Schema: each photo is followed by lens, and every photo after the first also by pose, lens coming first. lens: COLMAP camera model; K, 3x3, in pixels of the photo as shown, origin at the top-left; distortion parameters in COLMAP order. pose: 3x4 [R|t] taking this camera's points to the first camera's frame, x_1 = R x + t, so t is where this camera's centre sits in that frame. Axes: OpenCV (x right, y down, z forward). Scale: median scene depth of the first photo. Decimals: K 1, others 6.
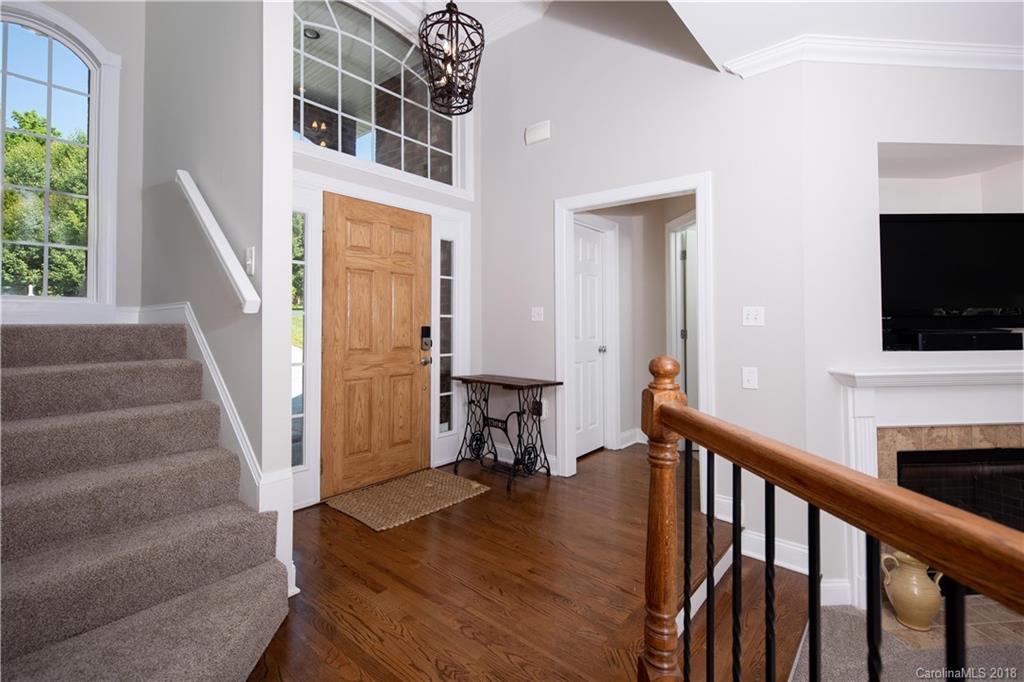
lens RADIAL K [[467.9, 0, 511.1], [0, 467.9, 311.7], [0, 0, 1]] dist [0.002664, 0.000426]
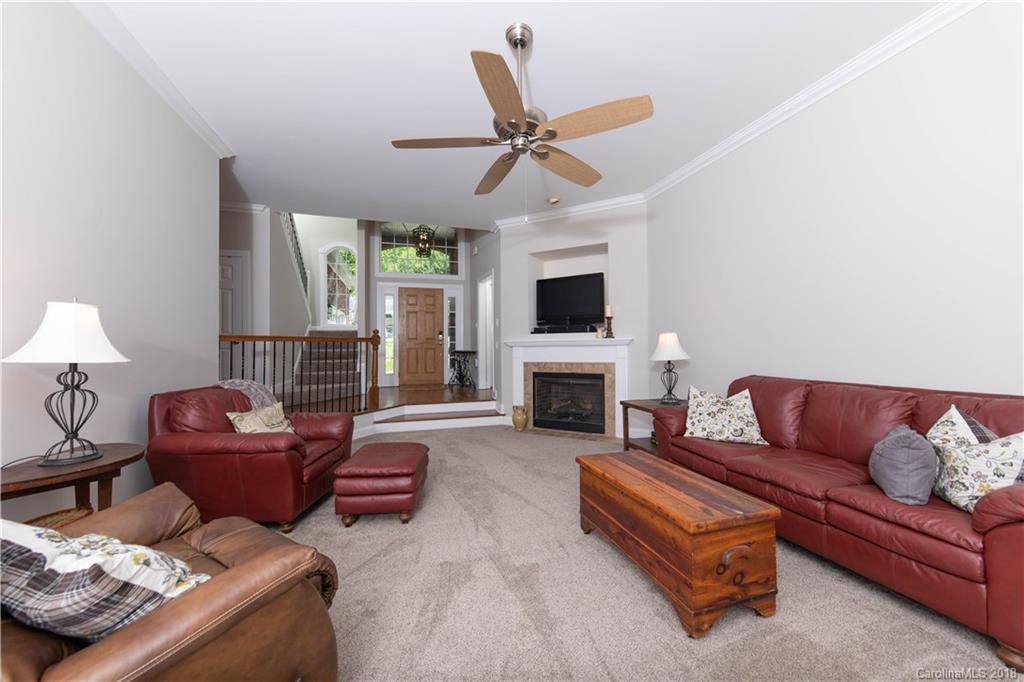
lens RADIAL K [[371.5, 0, 512.0], [0, 371.5, 341.0], [0, 0, 1]] dist [0.010995, -0.005664]
pose [[0.837205, -0.008783, -0.546818, 1.599483], [0.020021, 0.999693, 0.014596, 0.080130], [0.546522, -0.023168, 0.837124, -0.678750]]
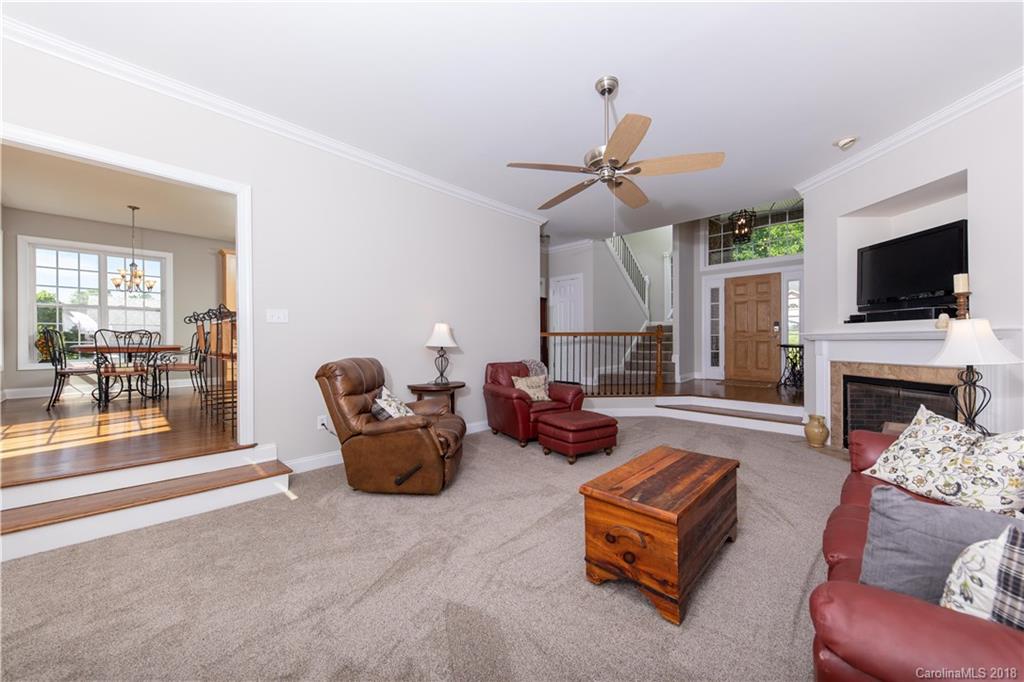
lens RADIAL K [[371.5, 0, 512.0], [0, 371.5, 341.0], [0, 0, 1]] dist [0.010995, -0.005664]
pose [[-0.070739, 0.006405, -0.997474, 2.126679], [0.035267, 0.999370, 0.003916, 0.089442], [0.996871, -0.034901, -0.070920, -0.221463]]
